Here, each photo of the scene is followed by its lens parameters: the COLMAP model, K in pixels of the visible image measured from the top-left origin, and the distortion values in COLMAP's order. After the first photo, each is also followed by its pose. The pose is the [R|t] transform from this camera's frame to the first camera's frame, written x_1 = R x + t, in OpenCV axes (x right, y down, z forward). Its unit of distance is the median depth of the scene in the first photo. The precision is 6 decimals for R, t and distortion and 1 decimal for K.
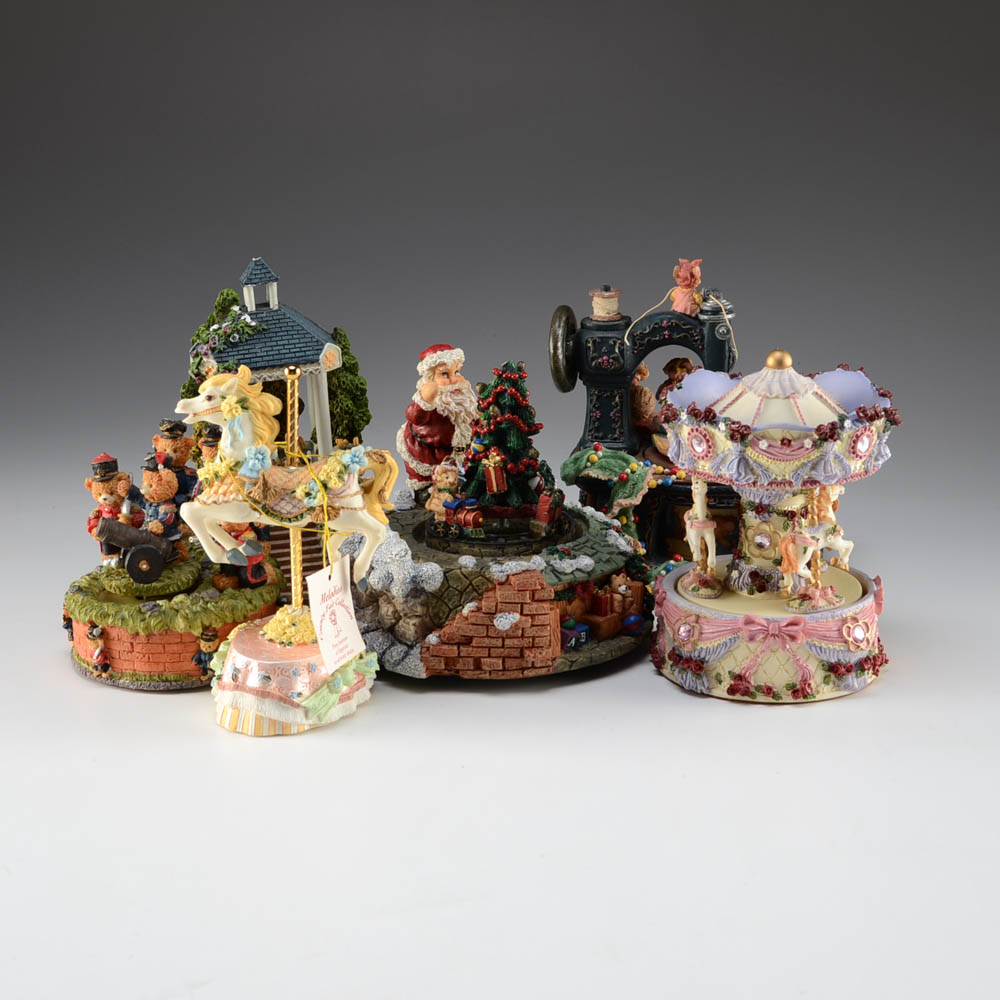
lens RADIAL K [[2071.6, 0, 500.9], [0, 2071.6, 499.4], [0, 0, 1]] dist [-0.028581, 0.000000]
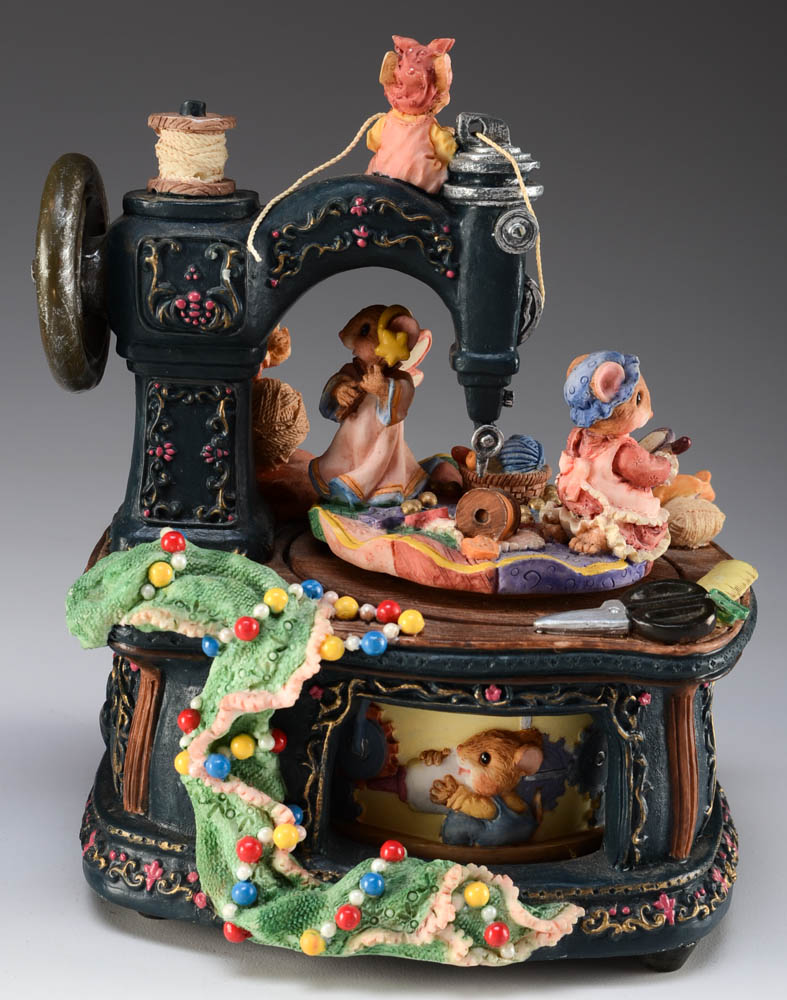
lens RADIAL K [[2158.3, 0, 393.4], [0, 2158.3, 496.5], [0, 0, 1]] dist [0.023218, 0.000000]
pose [[0.979142, 0.010582, 0.202899, 0.008404], [-0.005727, 0.999683, -0.024498, -0.024233], [-0.203094, 0.022825, 0.978893, 0.626755]]
